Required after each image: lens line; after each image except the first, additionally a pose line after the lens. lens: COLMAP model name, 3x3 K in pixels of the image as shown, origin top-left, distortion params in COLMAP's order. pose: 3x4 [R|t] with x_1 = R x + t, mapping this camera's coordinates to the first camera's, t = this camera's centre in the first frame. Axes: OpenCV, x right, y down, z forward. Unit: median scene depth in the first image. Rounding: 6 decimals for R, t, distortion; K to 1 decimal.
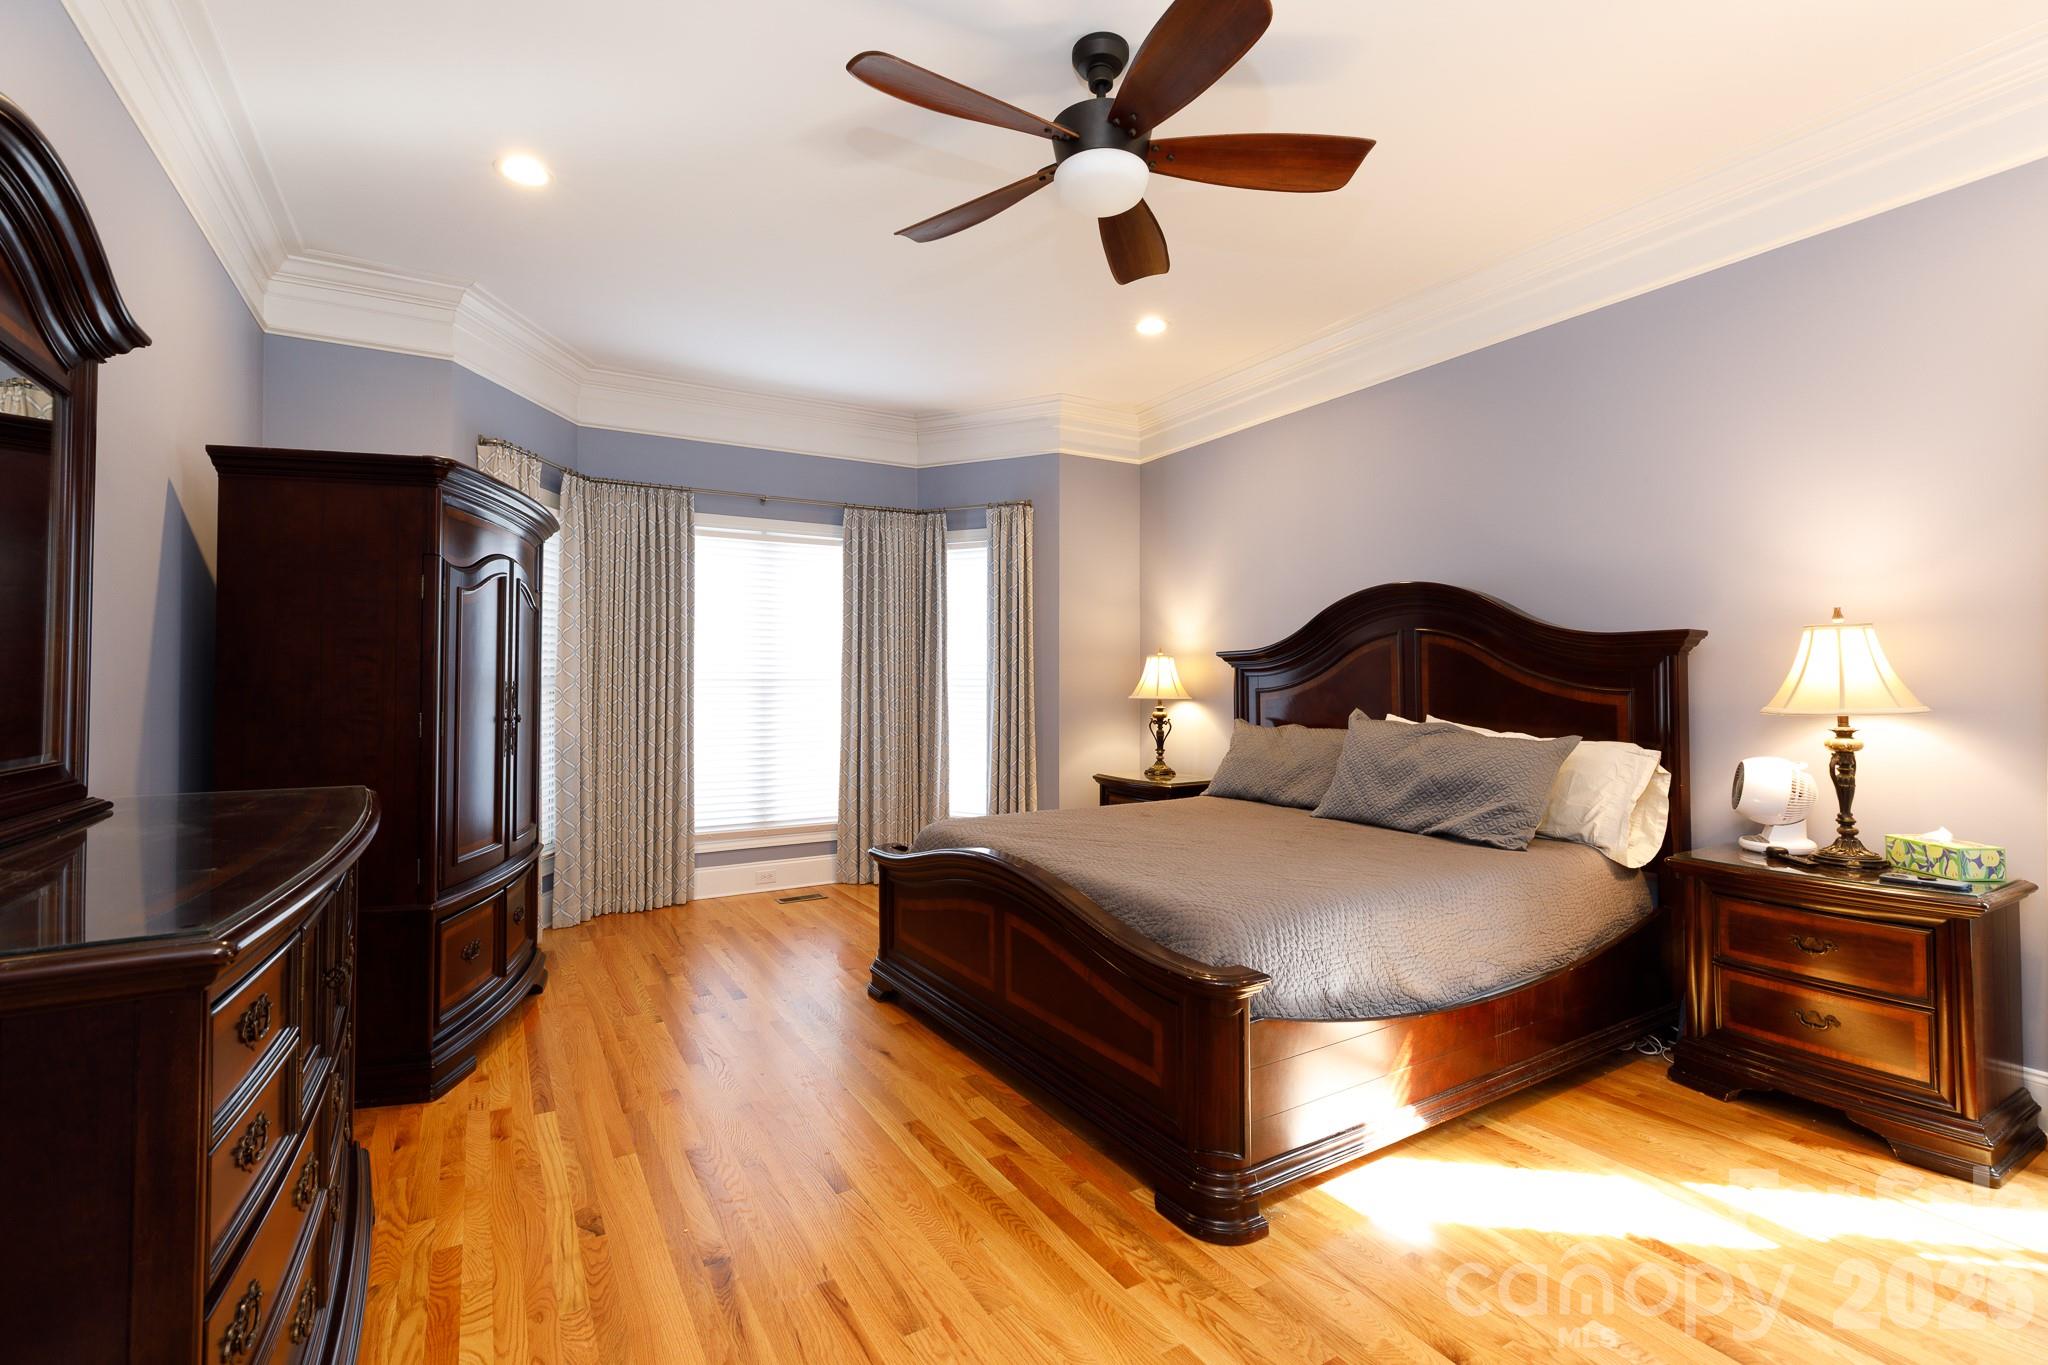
lens RADIAL K [[912.9, 0, 1024.0], [0, 912.9, 678.0], [0, 0, 1]] dist [0.006763, -0.000826]
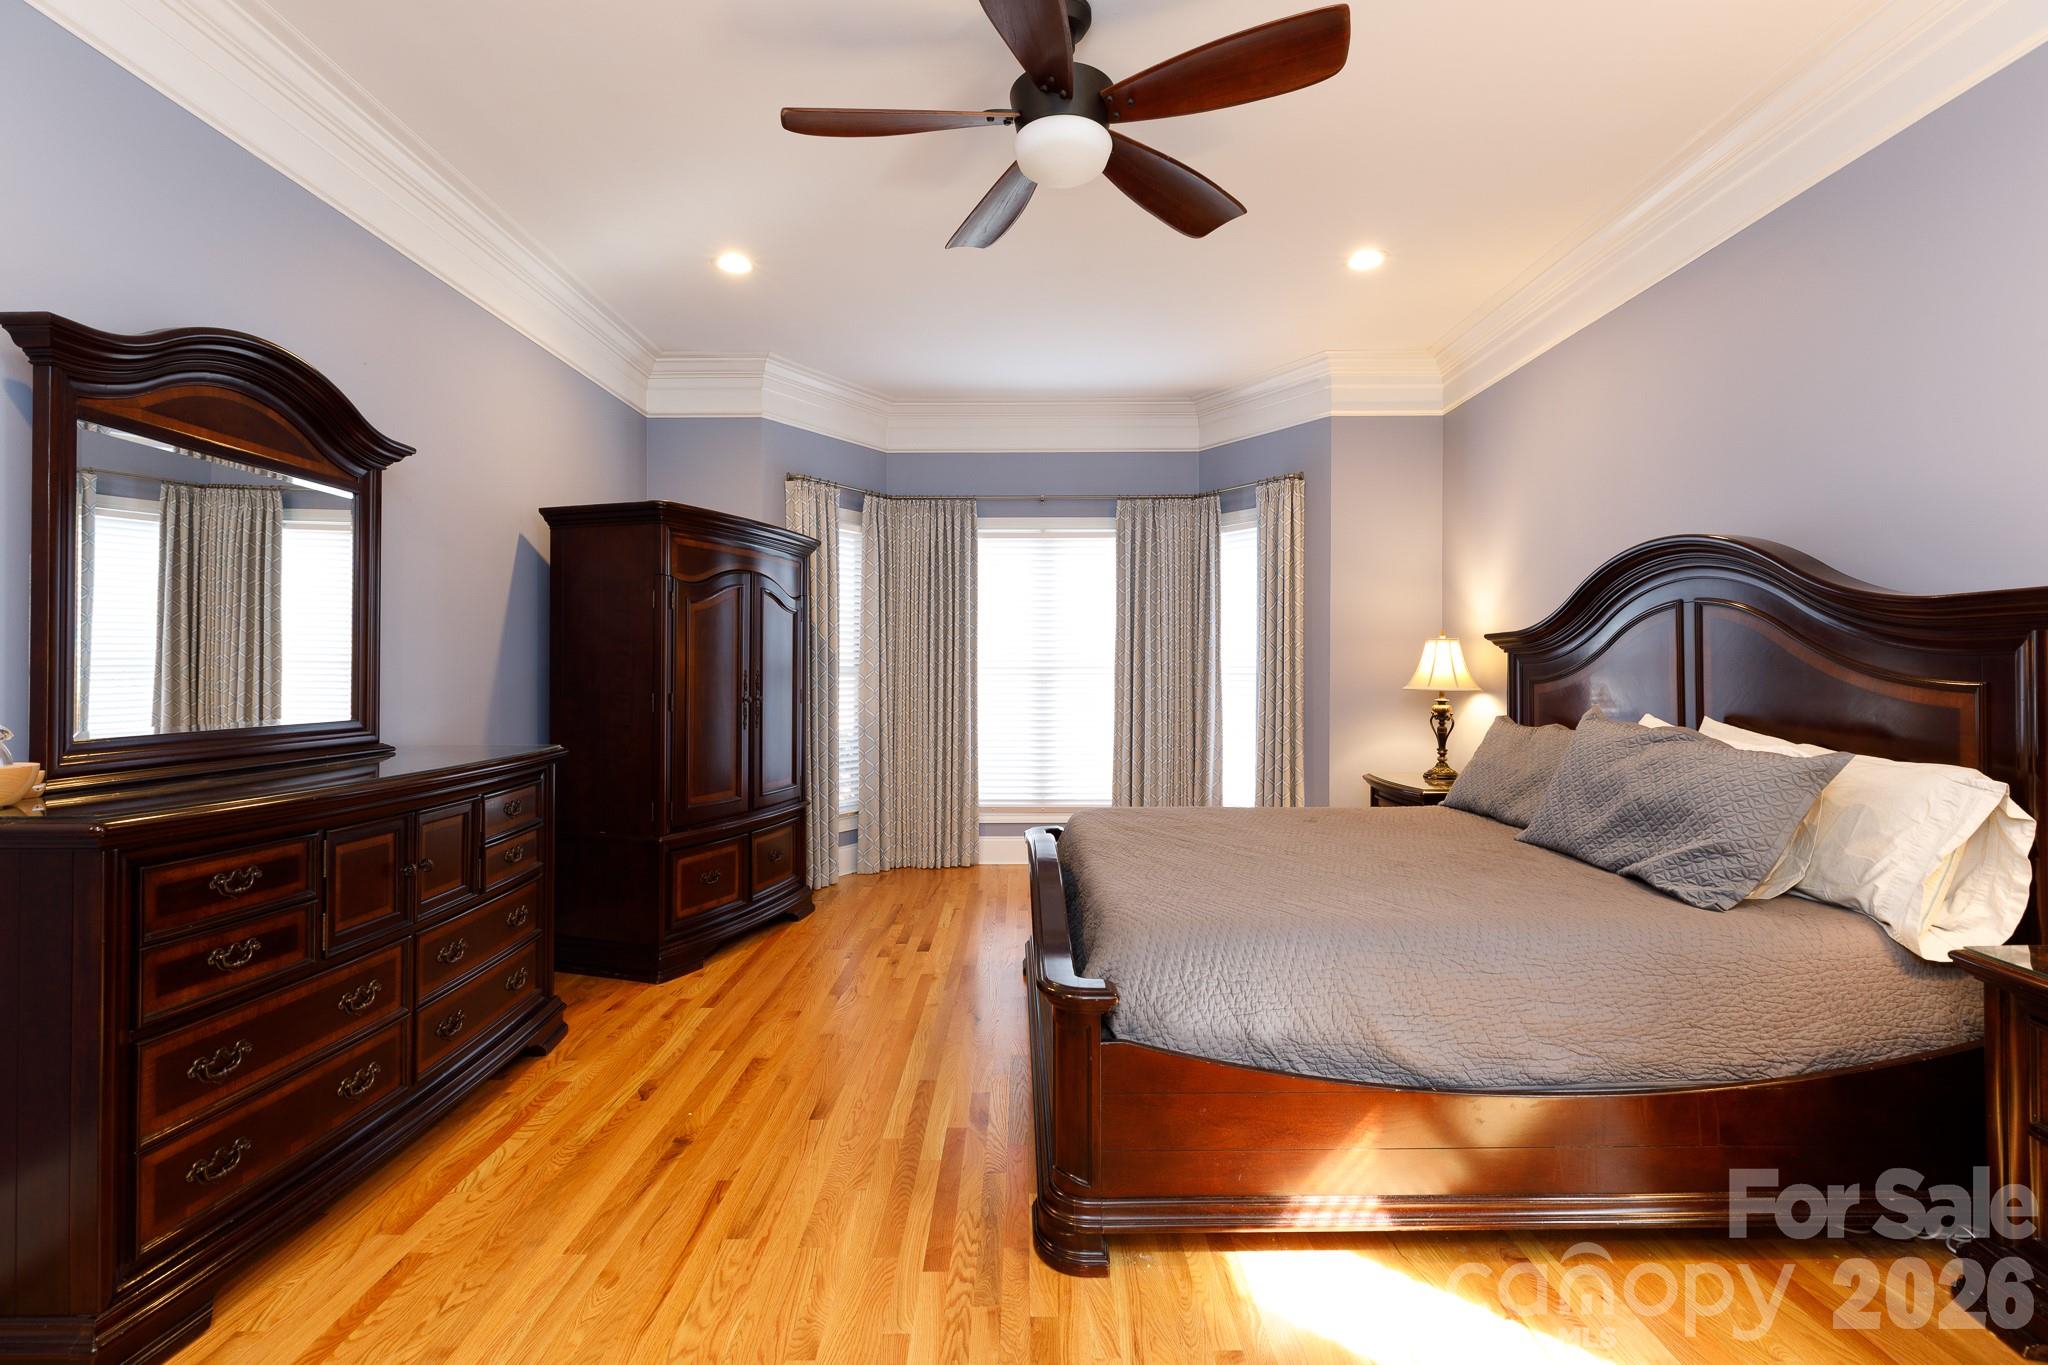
lens RADIAL K [[912.9, 0, 1024.7], [0, 912.9, 677.7], [0, 0, 1]] dist [0.006763, -0.000826]
pose [[0.858801, 0.004867, -0.512286, 0.334131], [0.002476, 0.999904, 0.013651, -0.001380], [0.512304, -0.012992, 0.858706, 0.090470]]
